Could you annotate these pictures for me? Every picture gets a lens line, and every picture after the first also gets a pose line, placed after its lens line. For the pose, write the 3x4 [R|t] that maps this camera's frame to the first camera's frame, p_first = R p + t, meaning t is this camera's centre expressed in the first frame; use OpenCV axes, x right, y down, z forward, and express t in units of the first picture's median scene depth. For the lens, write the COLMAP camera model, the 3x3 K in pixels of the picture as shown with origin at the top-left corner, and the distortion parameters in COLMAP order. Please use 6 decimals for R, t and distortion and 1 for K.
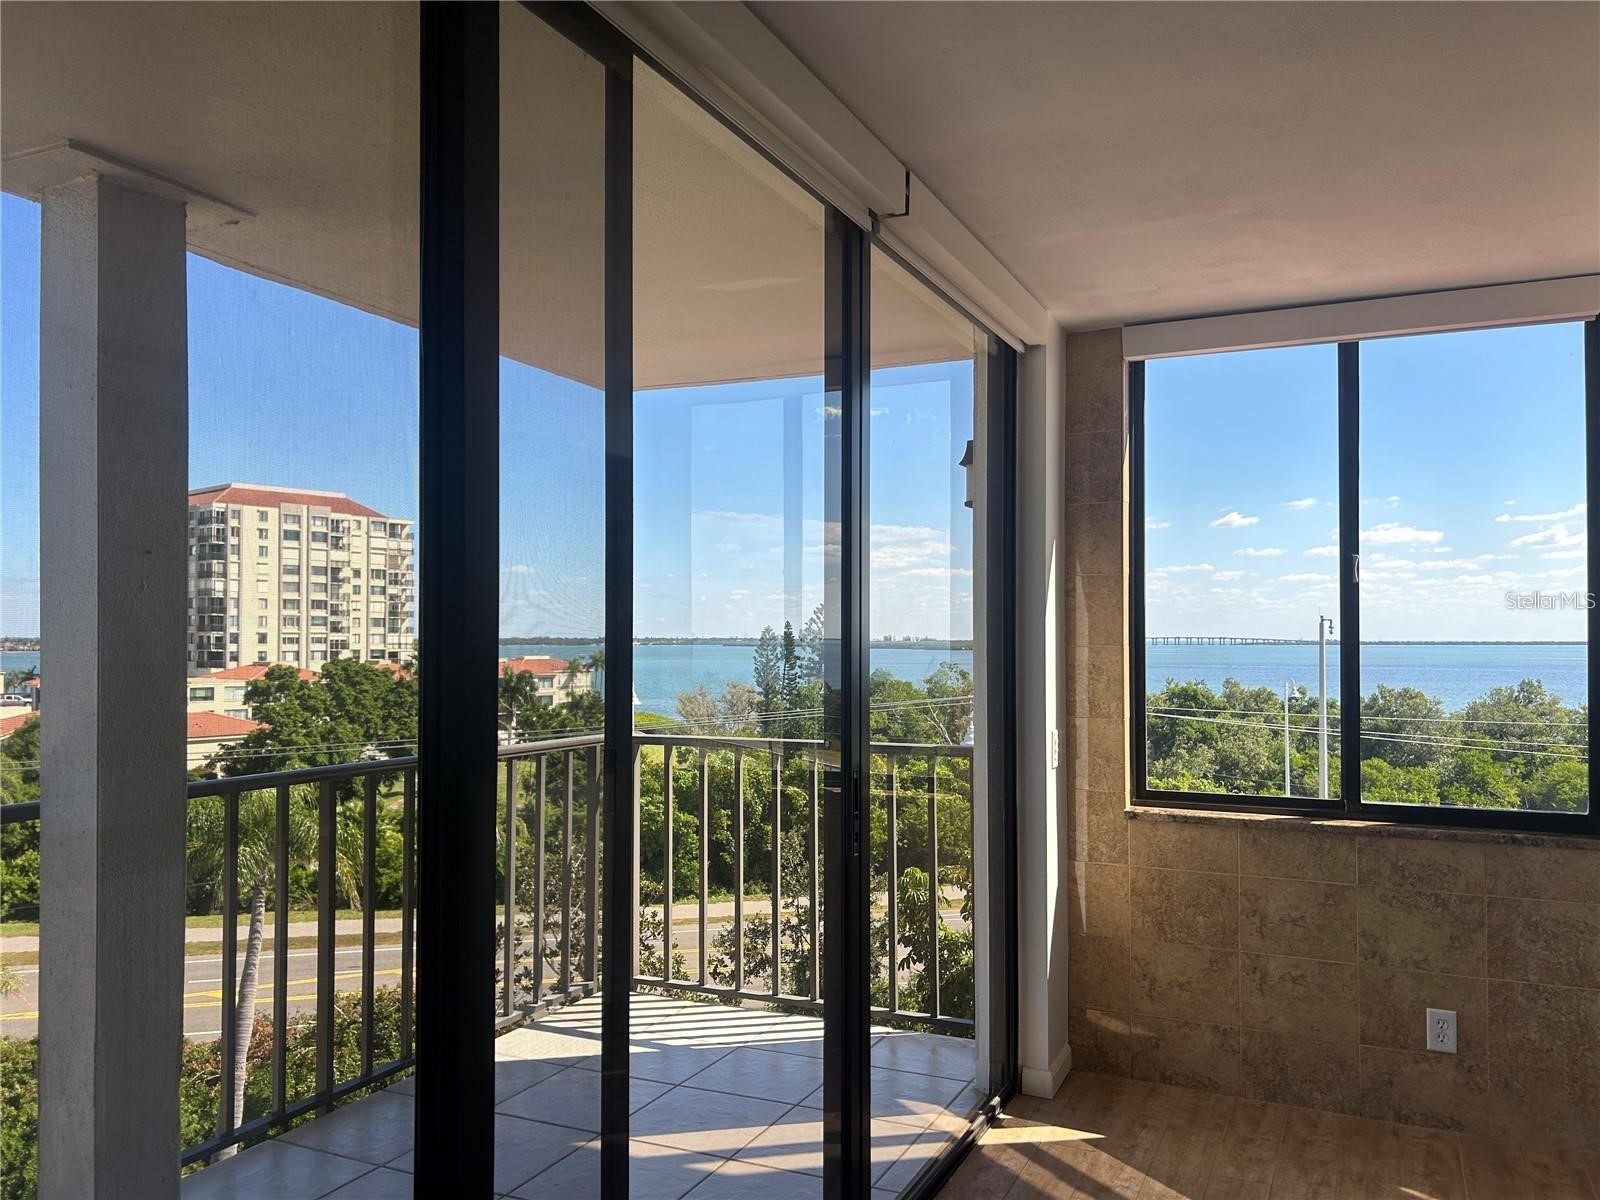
lens RADIAL K [[1201.4, 0, 804.0], [0, 1201.4, 613.9], [0, 0, 1]] dist [0.047756, -0.051845]
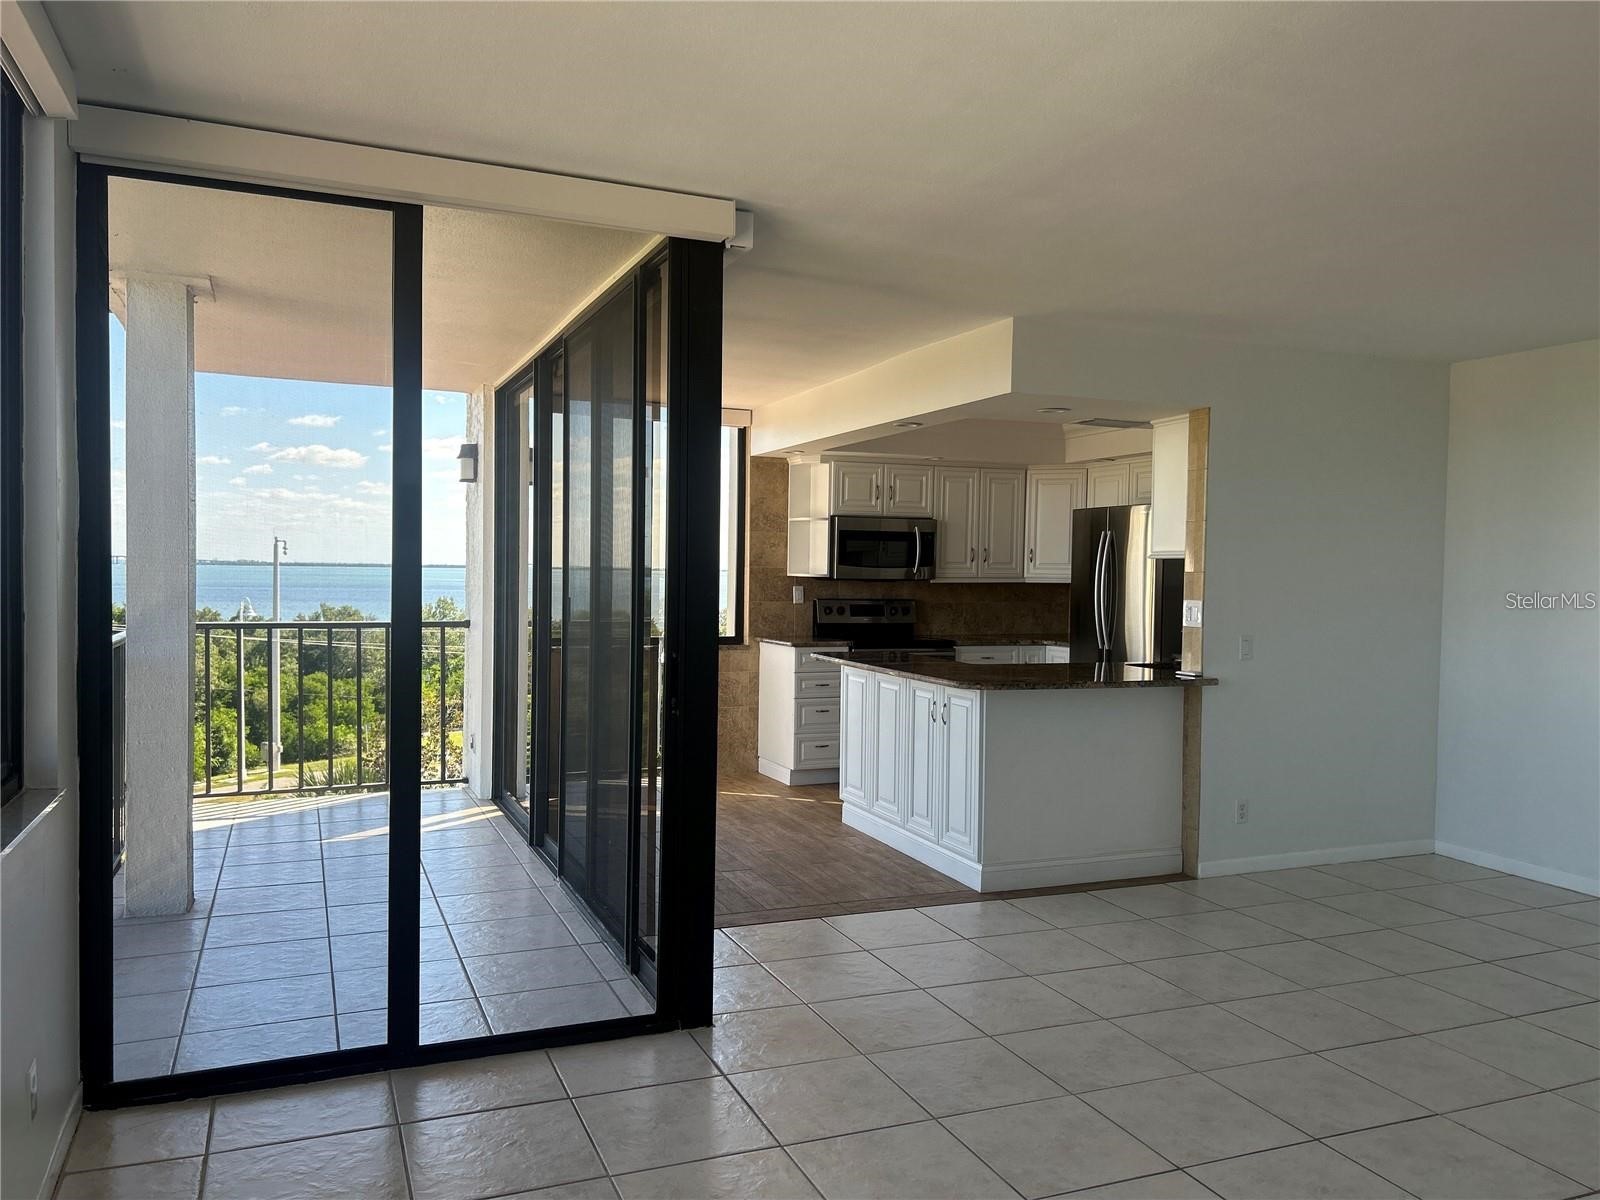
lens RADIAL K [[1199.3, 0, 807.6], [0, 1199.3, 610.7], [0, 0, 1]] dist [0.099247, -0.120998]
pose [[0.664685, -0.015844, 0.746956, -1.033893], [-0.030938, 0.998334, 0.048706, -0.009006], [-0.746483, -0.055484, 0.663088, -0.709209]]
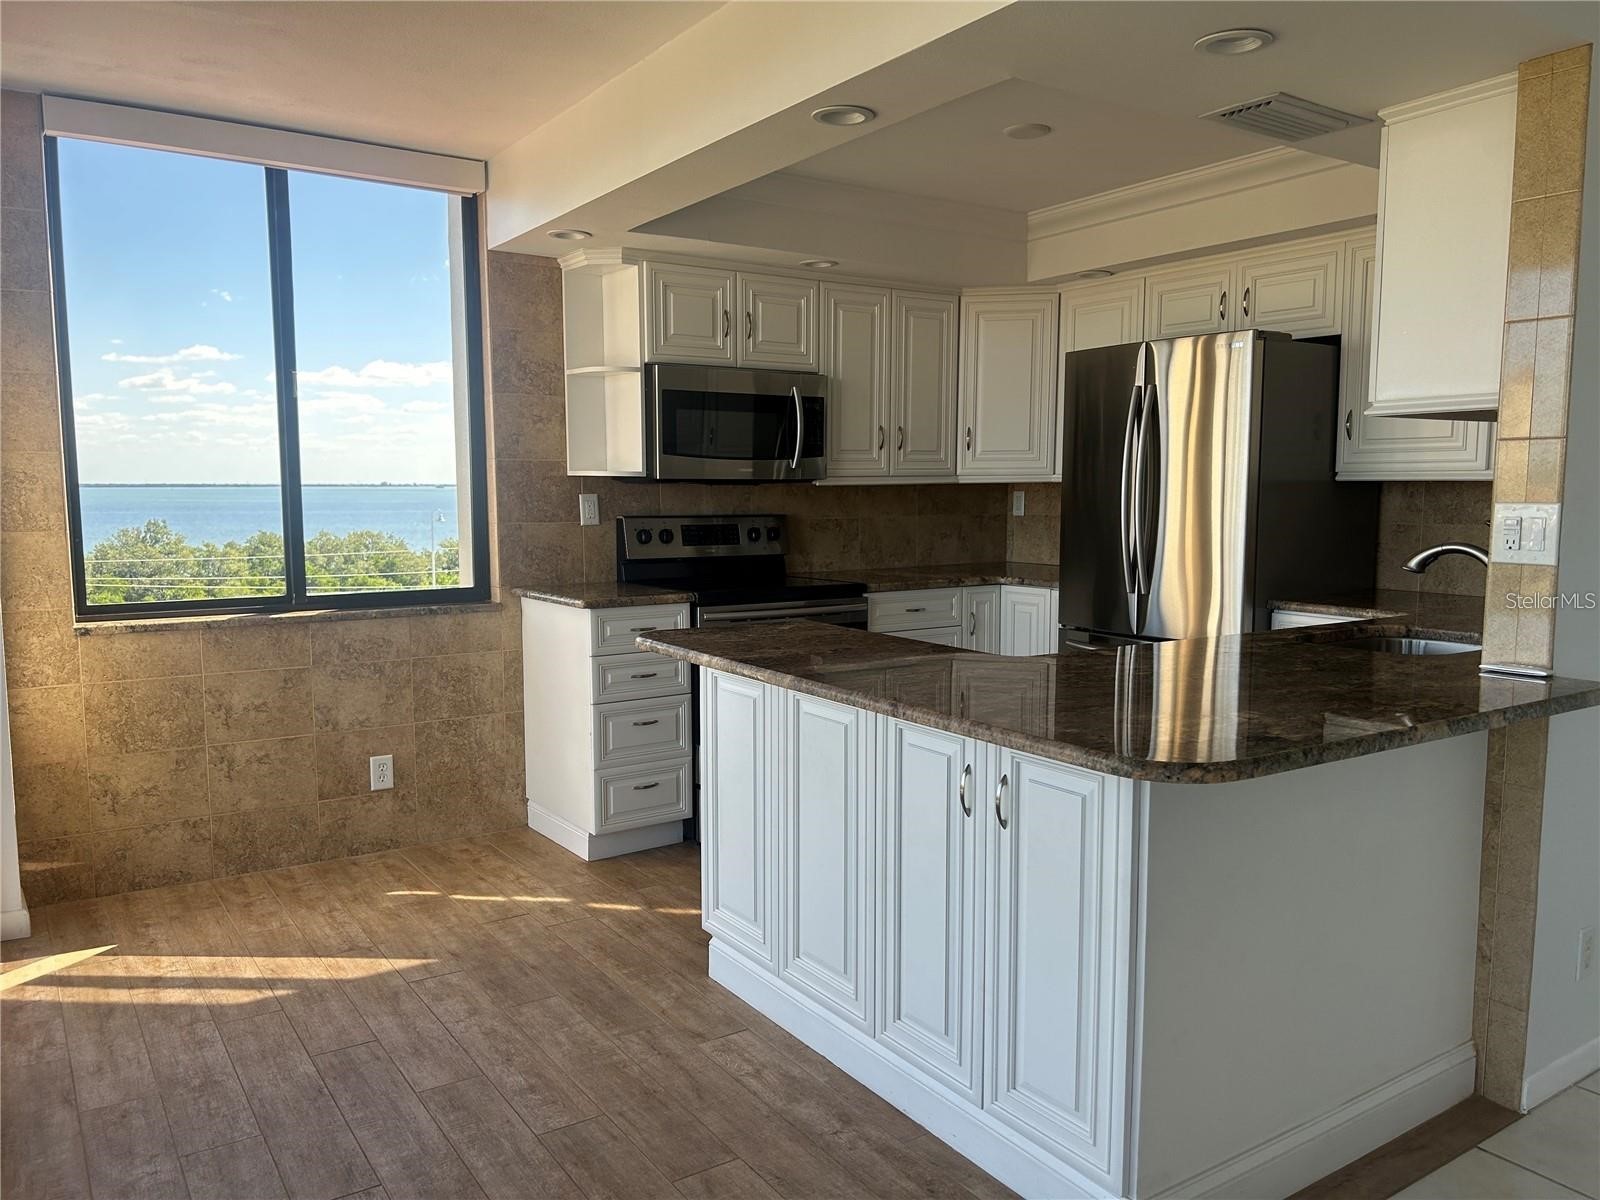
lens RADIAL K [[1199.3, 0, 807.6], [0, 1199.3, 610.7], [0, 0, 1]] dist [0.099247, -0.120998]
pose [[0.508678, -0.090868, 0.856148, -0.267262], [-0.017380, 0.993128, 0.115733, 0.029931], [-0.860781, -0.073750, 0.503604, 0.025196]]
